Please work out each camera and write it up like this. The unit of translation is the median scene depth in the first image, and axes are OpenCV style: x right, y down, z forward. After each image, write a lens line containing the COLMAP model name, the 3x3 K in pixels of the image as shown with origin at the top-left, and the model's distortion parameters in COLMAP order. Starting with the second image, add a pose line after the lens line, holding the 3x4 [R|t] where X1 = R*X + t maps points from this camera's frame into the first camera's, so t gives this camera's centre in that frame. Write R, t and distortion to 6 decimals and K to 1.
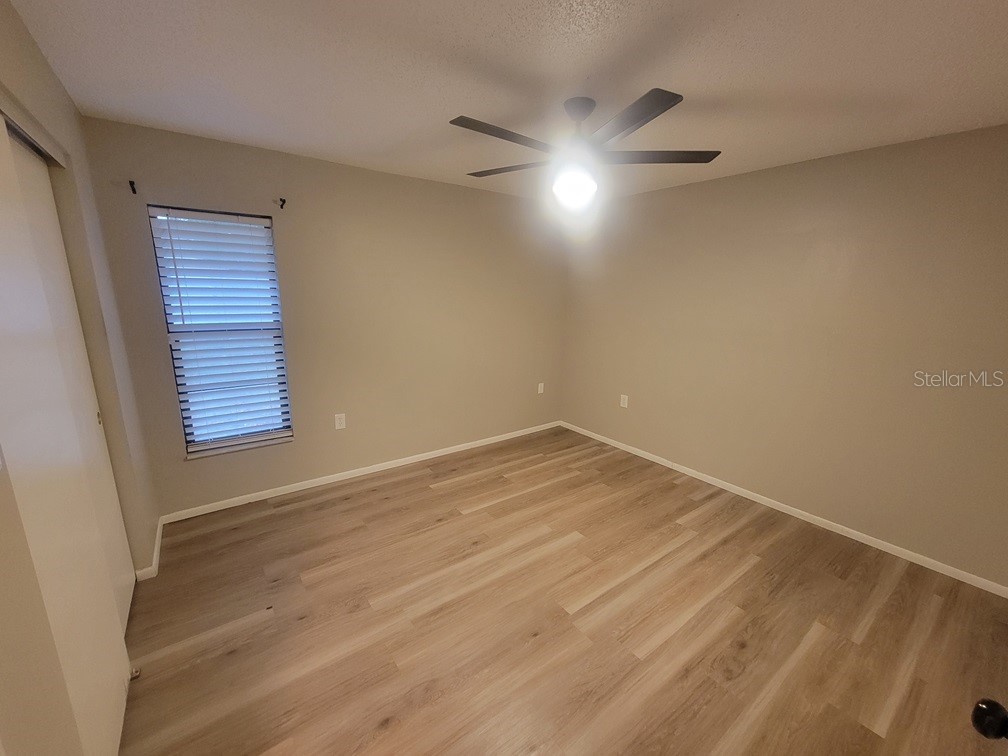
lens RADIAL K [[411.6, 0, 499.2], [0, 411.6, 376.3], [0, 0, 1]] dist [0.004796, -0.003068]
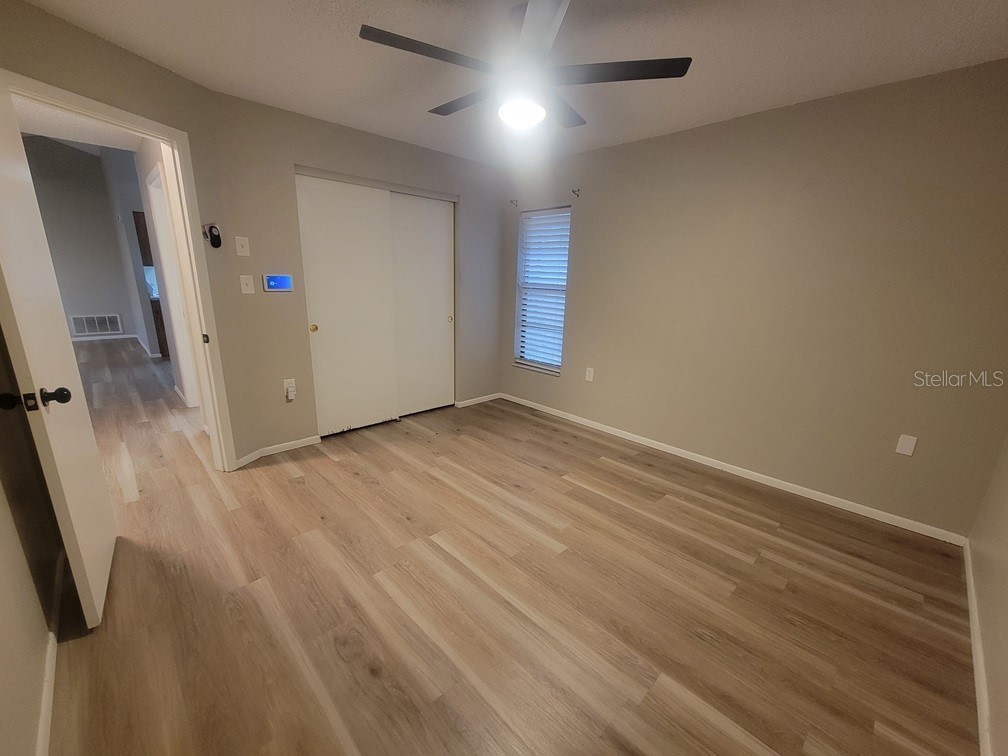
lens RADIAL K [[411.6, 0, 501.5], [0, 411.6, 387.0], [0, 0, 1]] dist [0.004796, -0.003068]
pose [[0.130000, 0.241791, -0.961580, 0.820287], [-0.232384, 0.950228, 0.207520, -0.045440], [0.963897, 0.196478, 0.179718, 0.656021]]
